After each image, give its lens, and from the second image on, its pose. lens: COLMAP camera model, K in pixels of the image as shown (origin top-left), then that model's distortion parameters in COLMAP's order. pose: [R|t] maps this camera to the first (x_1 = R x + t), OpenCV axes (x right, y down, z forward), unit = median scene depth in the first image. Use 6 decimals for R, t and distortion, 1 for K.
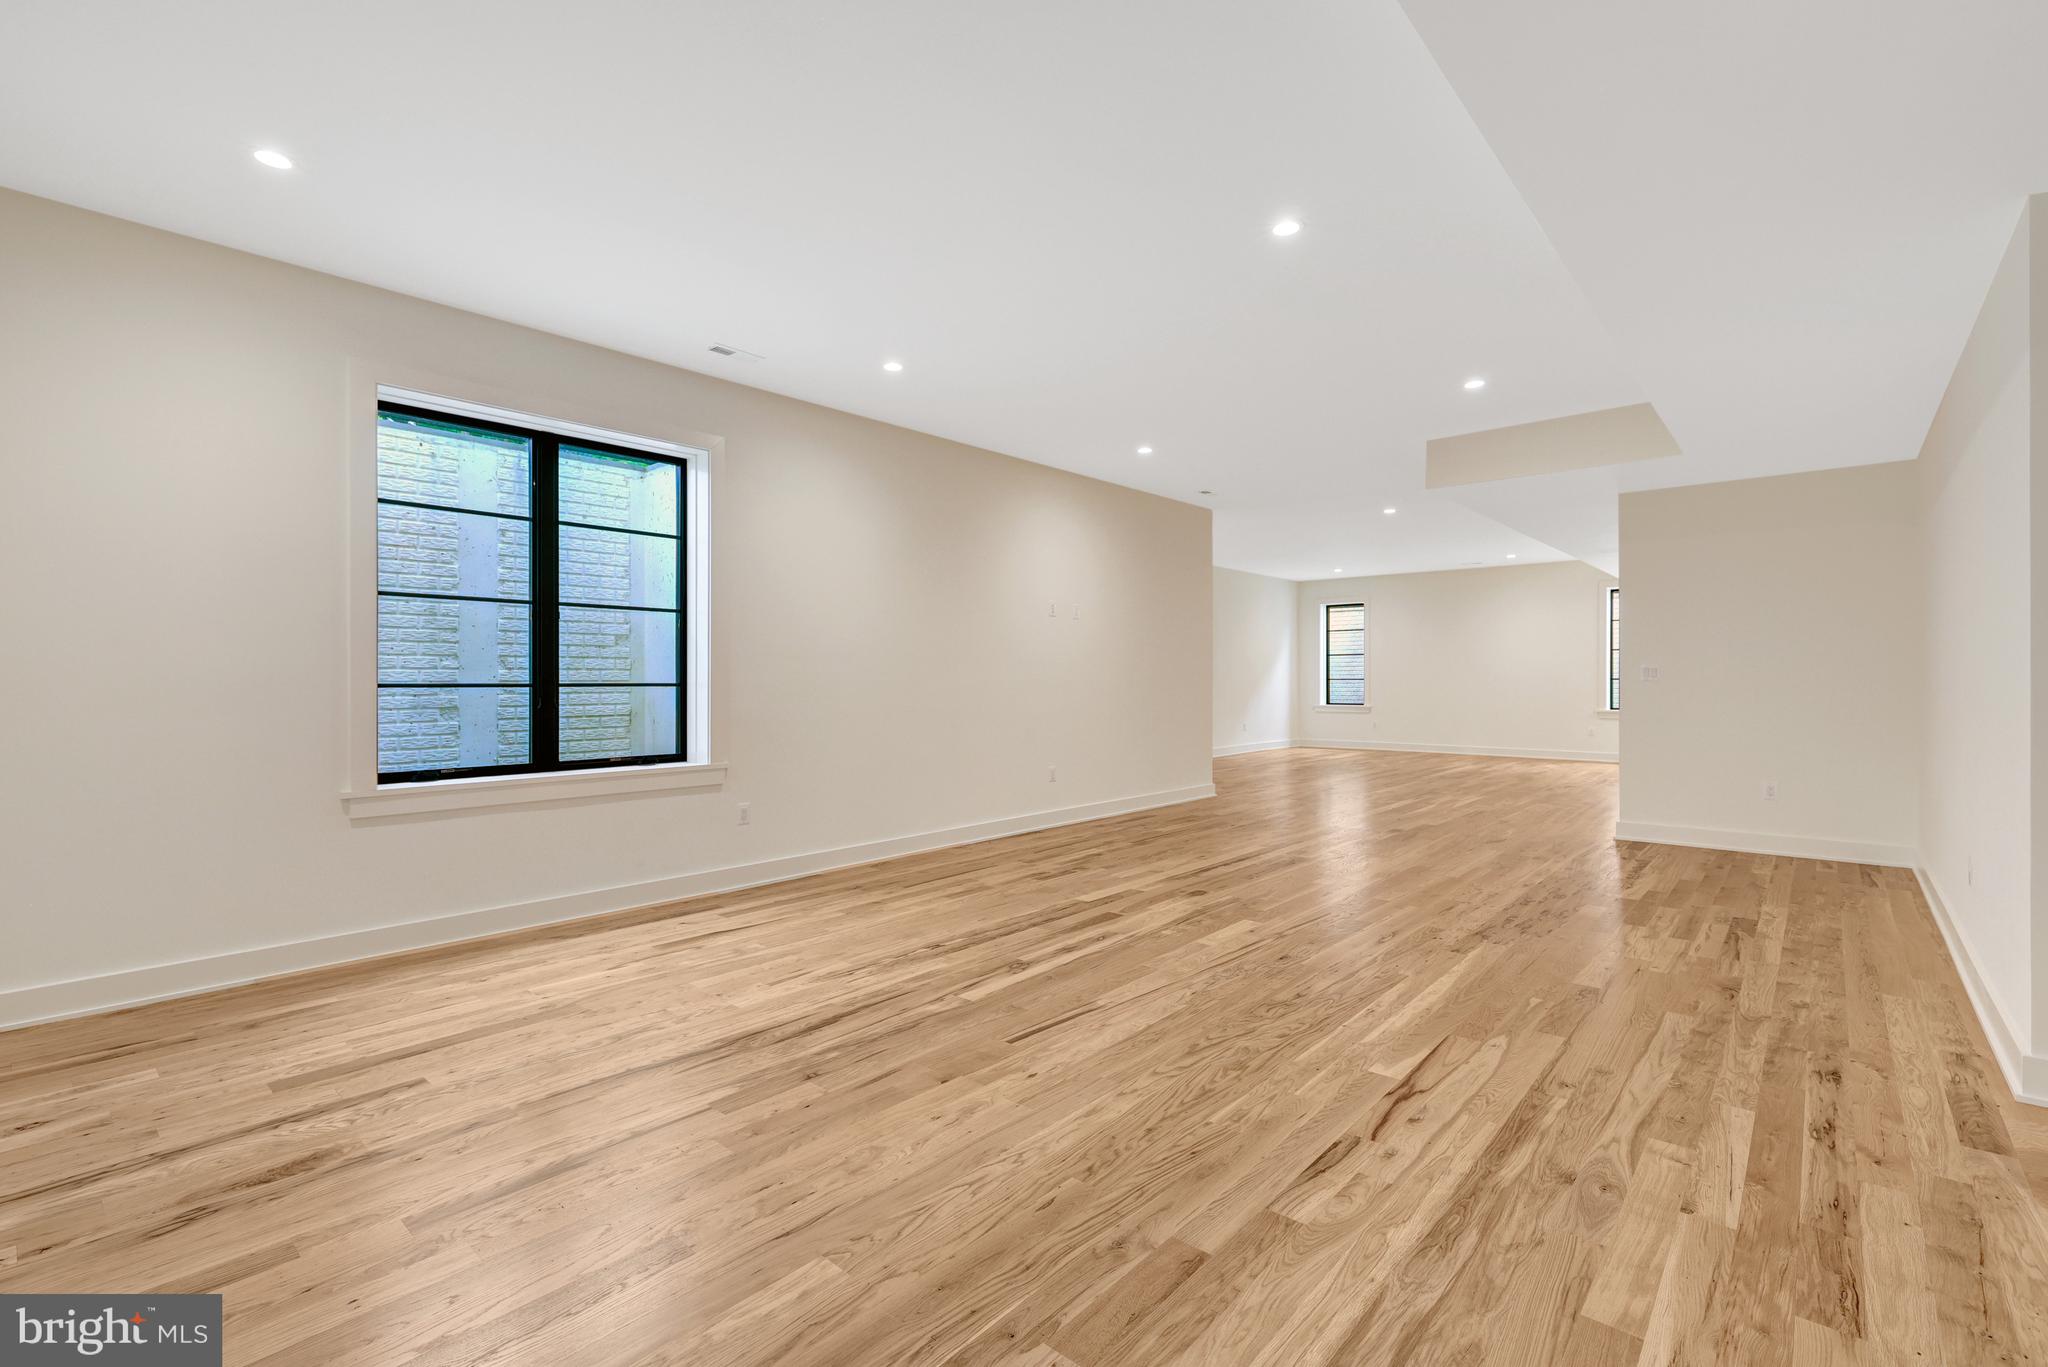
lens RADIAL K [[938.8, 0, 1031.8], [0, 938.8, 685.5], [0, 0, 1]] dist [0.005814, -0.000047]
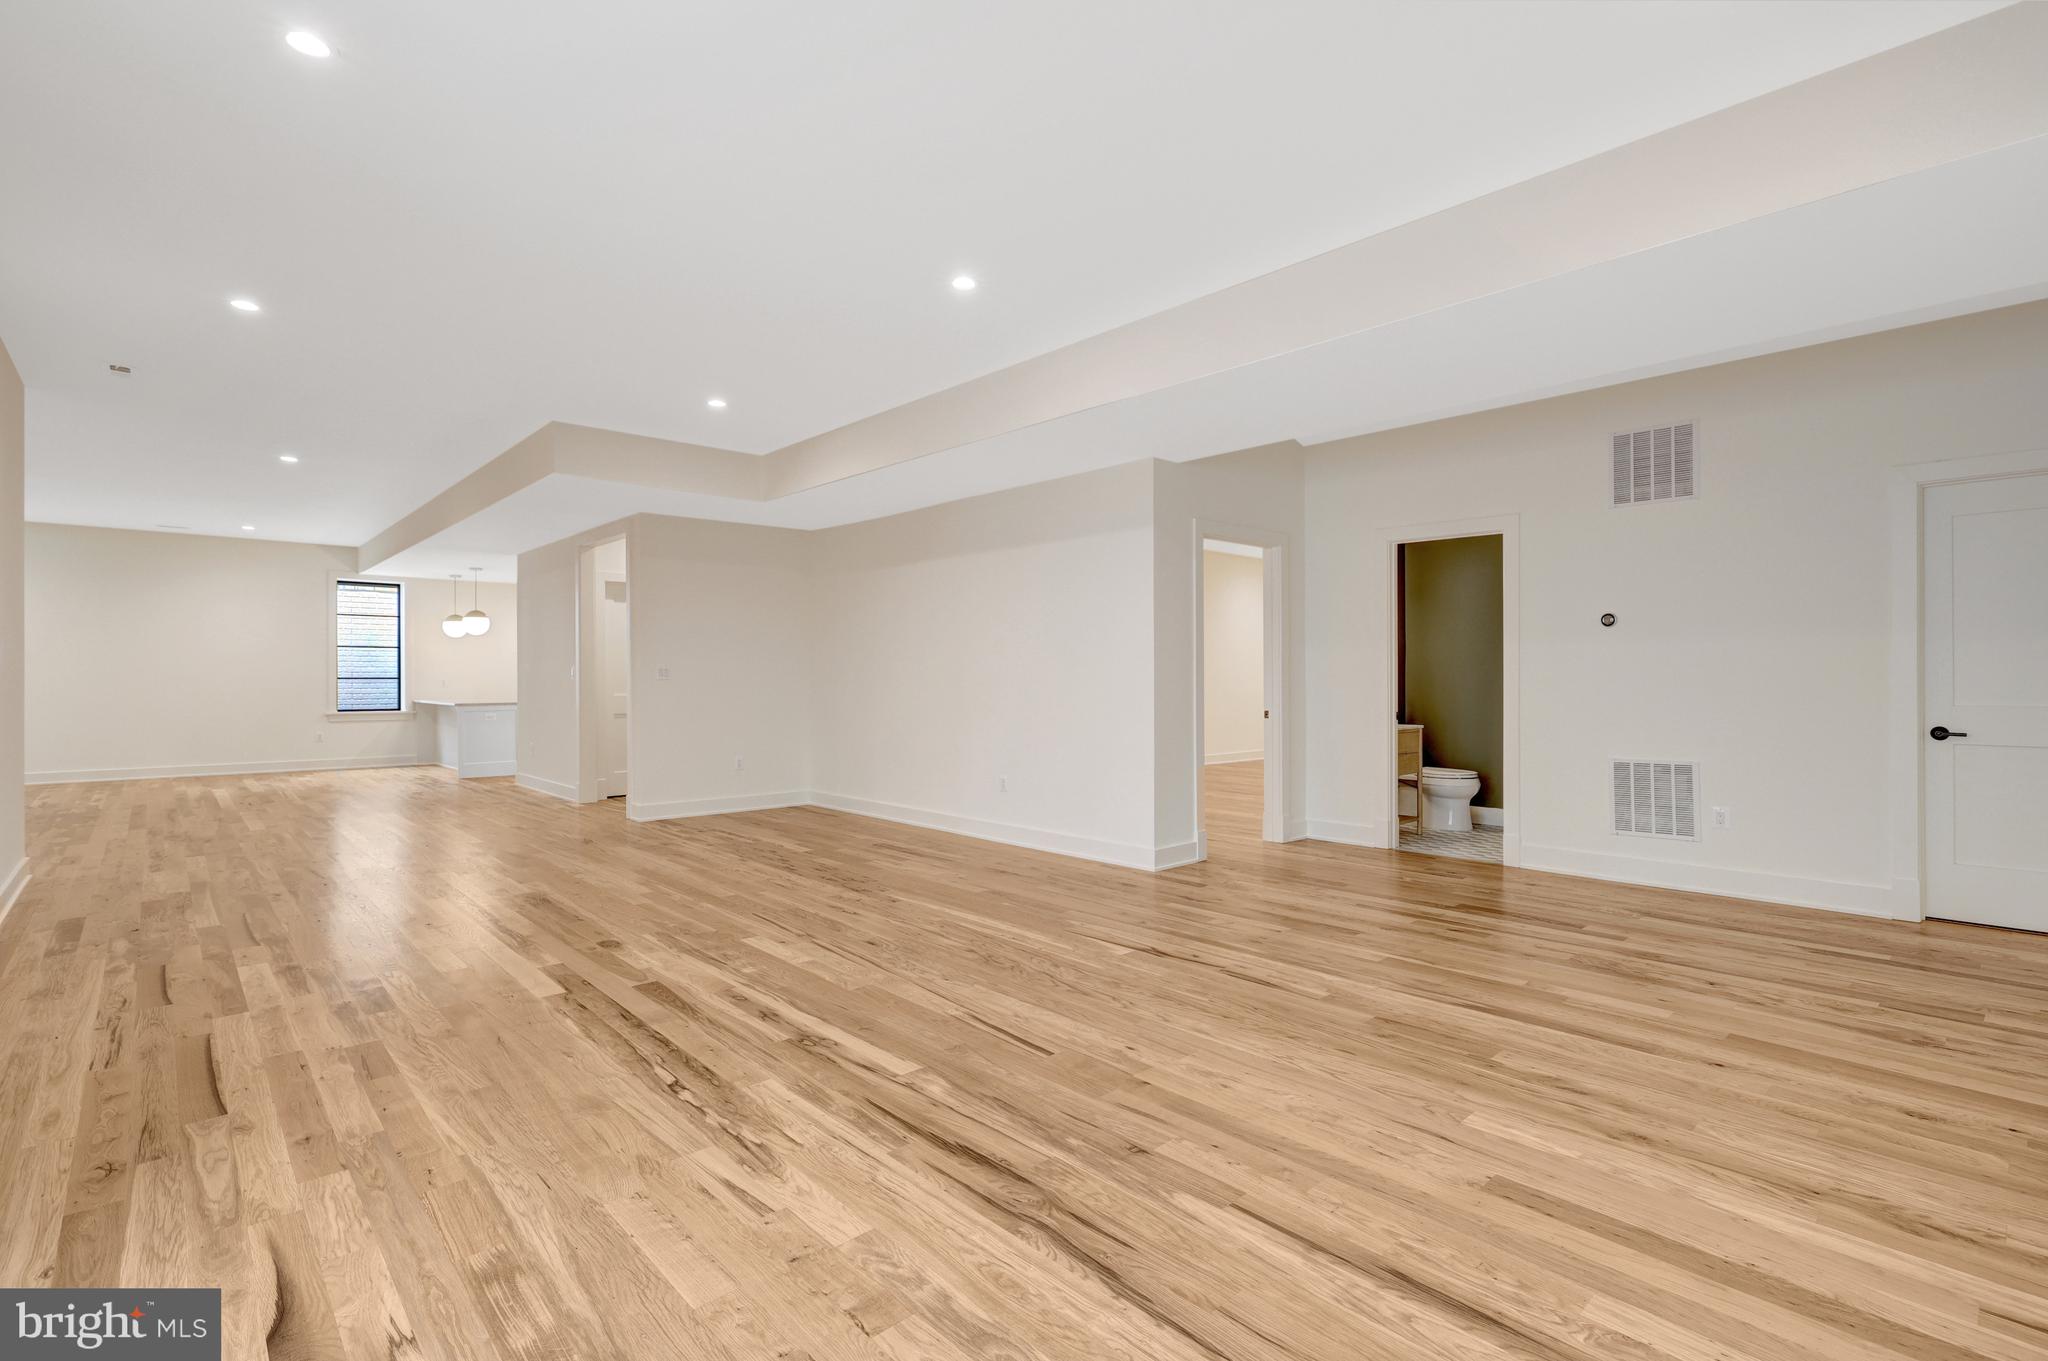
lens RADIAL K [[973.7, 0, 1025.0], [0, 973.7, 677.8], [0, 0, 1]] dist [-0.000094, -0.000671]
pose [[0.071566, 0.003052, 0.997431, -0.923054], [0.007824, 0.999963, -0.003621, 0.000365], [-0.997405, 0.008063, 0.071539, 0.866996]]
